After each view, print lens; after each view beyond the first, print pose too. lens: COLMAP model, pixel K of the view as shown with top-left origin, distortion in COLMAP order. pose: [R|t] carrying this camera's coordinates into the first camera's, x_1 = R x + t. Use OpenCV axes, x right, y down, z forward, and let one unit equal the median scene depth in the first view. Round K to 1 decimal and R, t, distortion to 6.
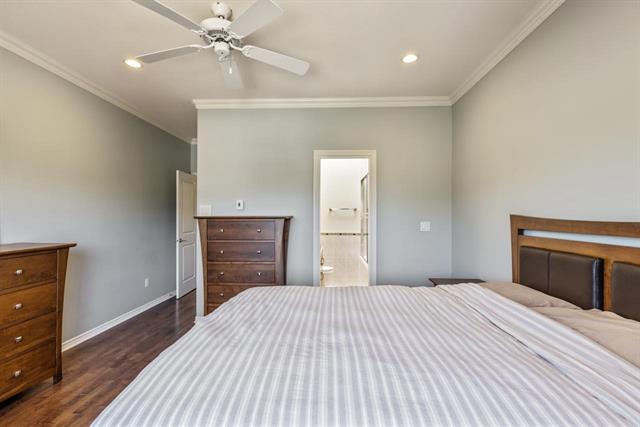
lens RADIAL K [[292.9, 0, 321.1], [0, 292.9, 213.8], [0, 0, 1]] dist [0.011536, -0.000722]
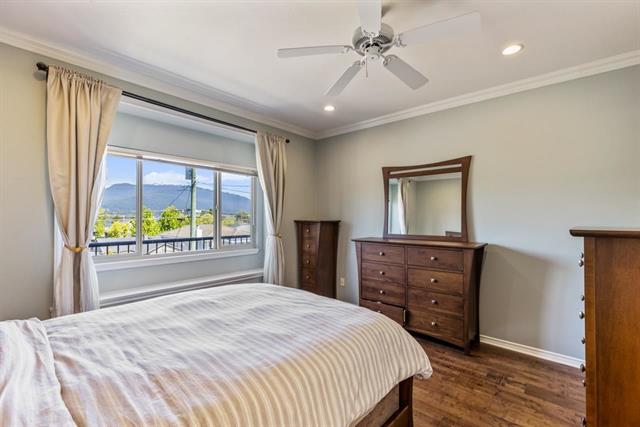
lens RADIAL K [[292.9, 0, 320.2], [0, 292.9, 214.6], [0, 0, 1]] dist [0.011536, -0.000722]
pose [[-0.628405, -0.004401, -0.777874, 0.511197], [0.001020, 0.999978, -0.006482, -0.021300], [0.777886, -0.004867, -0.628387, 1.417467]]
